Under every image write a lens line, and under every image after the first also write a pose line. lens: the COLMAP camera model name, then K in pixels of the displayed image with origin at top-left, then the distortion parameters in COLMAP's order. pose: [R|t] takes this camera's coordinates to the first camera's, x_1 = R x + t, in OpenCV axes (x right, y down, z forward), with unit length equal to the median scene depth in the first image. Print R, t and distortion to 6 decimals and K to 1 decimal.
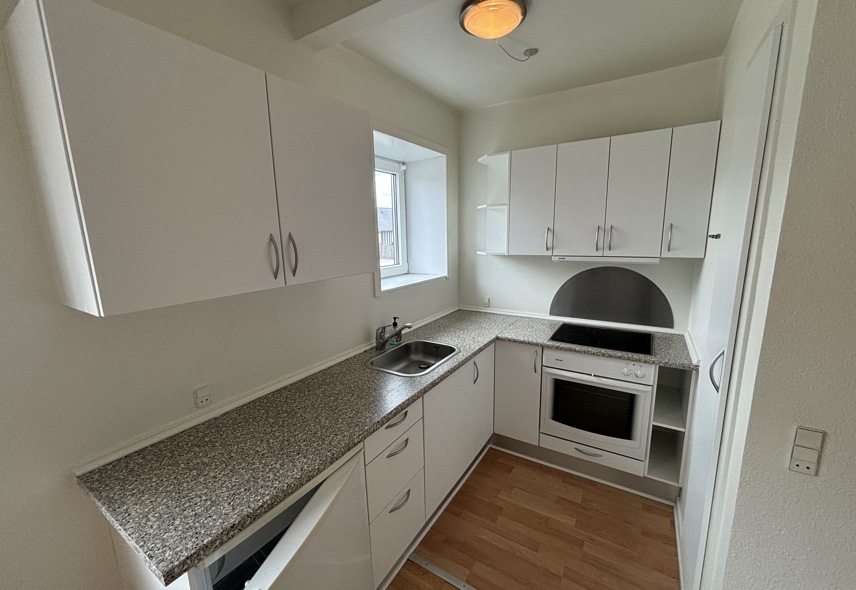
lens RADIAL K [[347.0, 0, 428.0], [0, 347.0, 295.0], [0, 0, 1]] dist [0.003924, -0.000260]
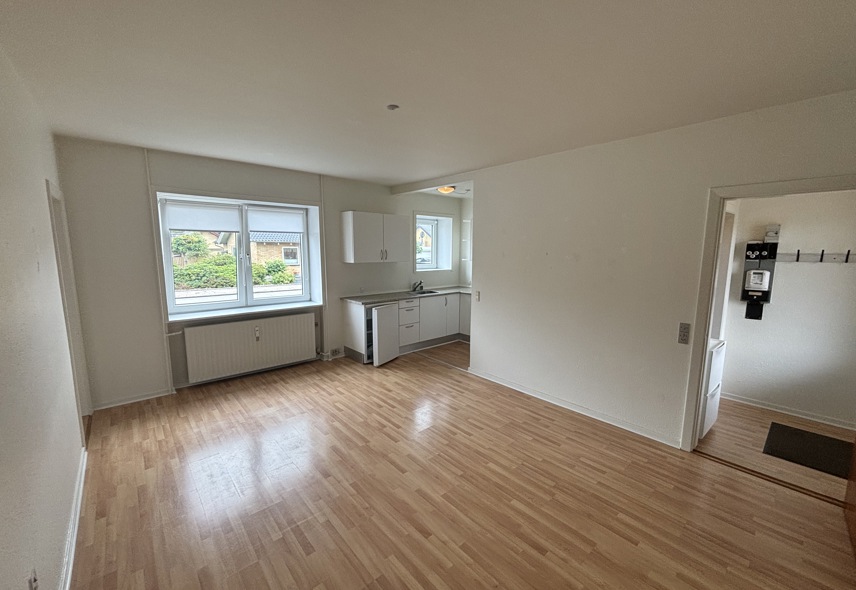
lens RADIAL K [[347.0, 0, 428.0], [0, 347.0, 295.0], [0, 0, 1]] dist [0.003924, -0.000260]
pose [[0.958933, 0.067021, -0.275599, 0.731918], [-0.079647, 0.996213, -0.034865, 0.271614], [0.272219, 0.055384, 0.960640, -1.629293]]
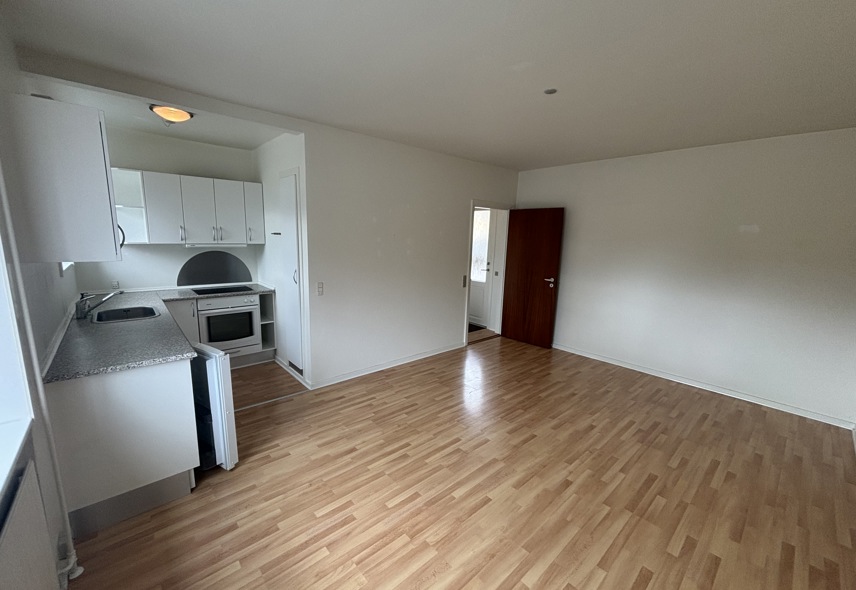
lens RADIAL K [[347.0, 0, 428.0], [0, 347.0, 295.0], [0, 0, 1]] dist [0.003924, -0.000260]
pose [[0.281518, -0.138499, 0.949508, -0.939794], [0.140145, 0.984853, 0.102103, 0.118132], [-0.949267, 0.104325, 0.296663, -0.535919]]
